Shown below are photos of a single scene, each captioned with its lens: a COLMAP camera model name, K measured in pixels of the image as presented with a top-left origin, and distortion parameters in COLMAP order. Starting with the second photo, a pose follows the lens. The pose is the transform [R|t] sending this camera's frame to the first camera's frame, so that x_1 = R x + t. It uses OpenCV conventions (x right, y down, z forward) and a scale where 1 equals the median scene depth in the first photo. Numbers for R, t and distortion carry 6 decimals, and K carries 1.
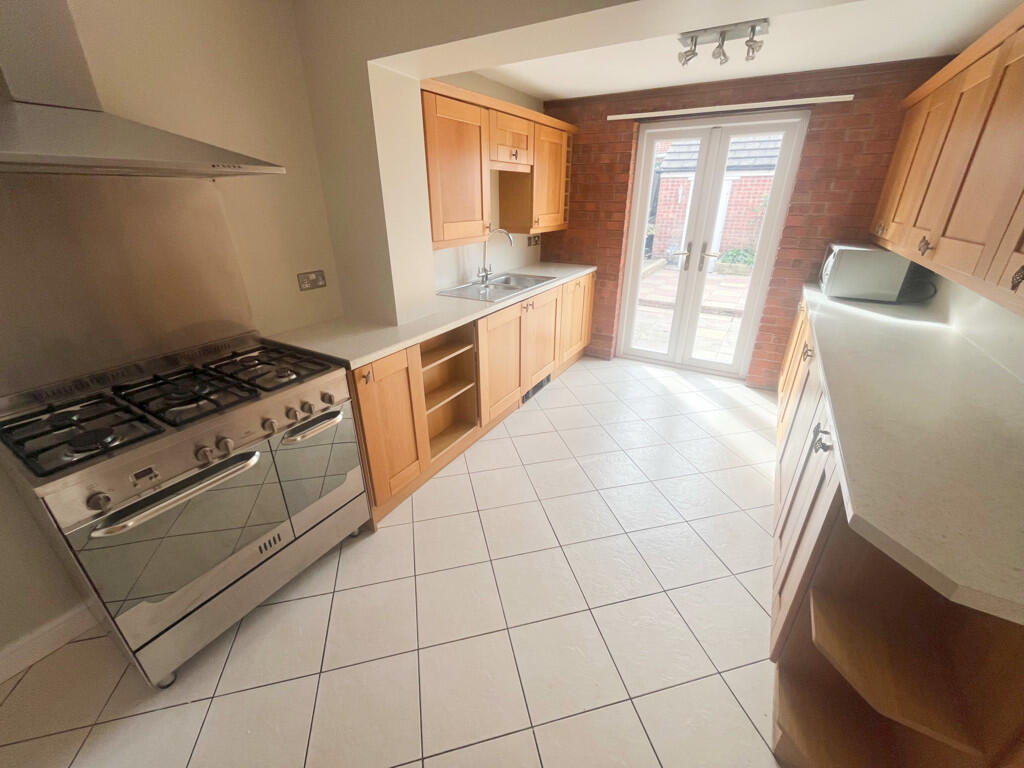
lens RADIAL K [[417.0, 0, 511.6], [0, 417.0, 384.1], [0, 0, 1]] dist [-0.002577, 0.000033]
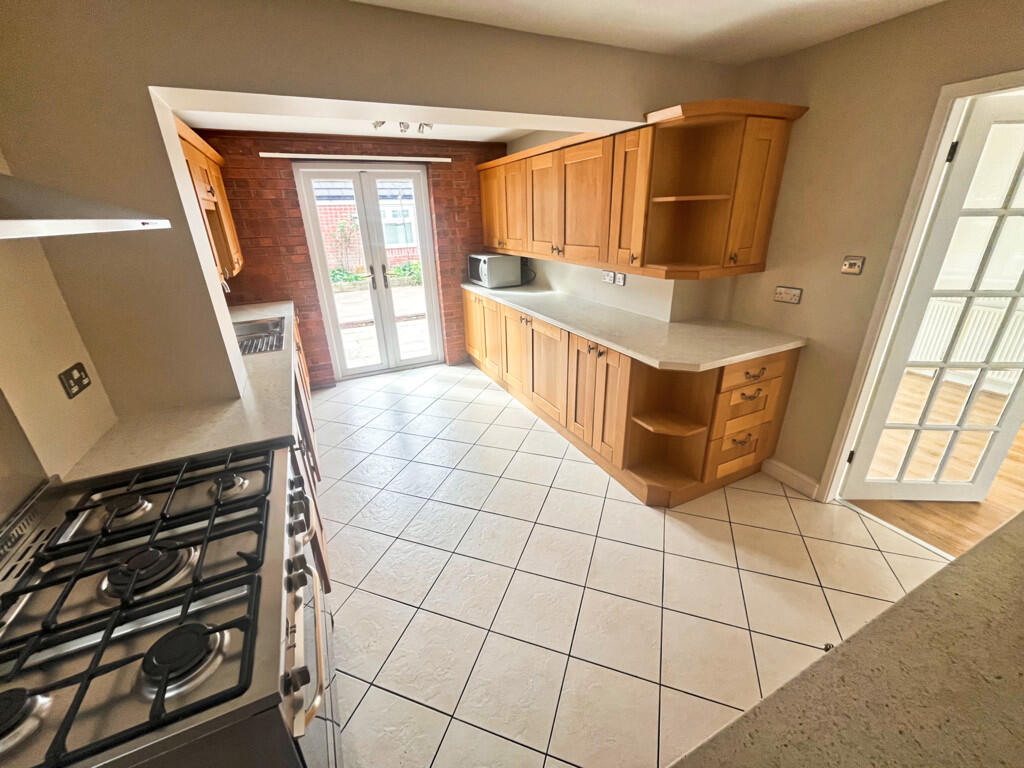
lens RADIAL K [[417.0, 0, 509.7], [0, 417.0, 384.4], [0, 0, 1]] dist [-0.002577, 0.000033]
pose [[0.552979, -0.329408, 0.765313, -0.358601], [0.366007, 0.921197, 0.132045, -0.046620], [-0.748501, 0.207092, 0.629968, 0.043734]]
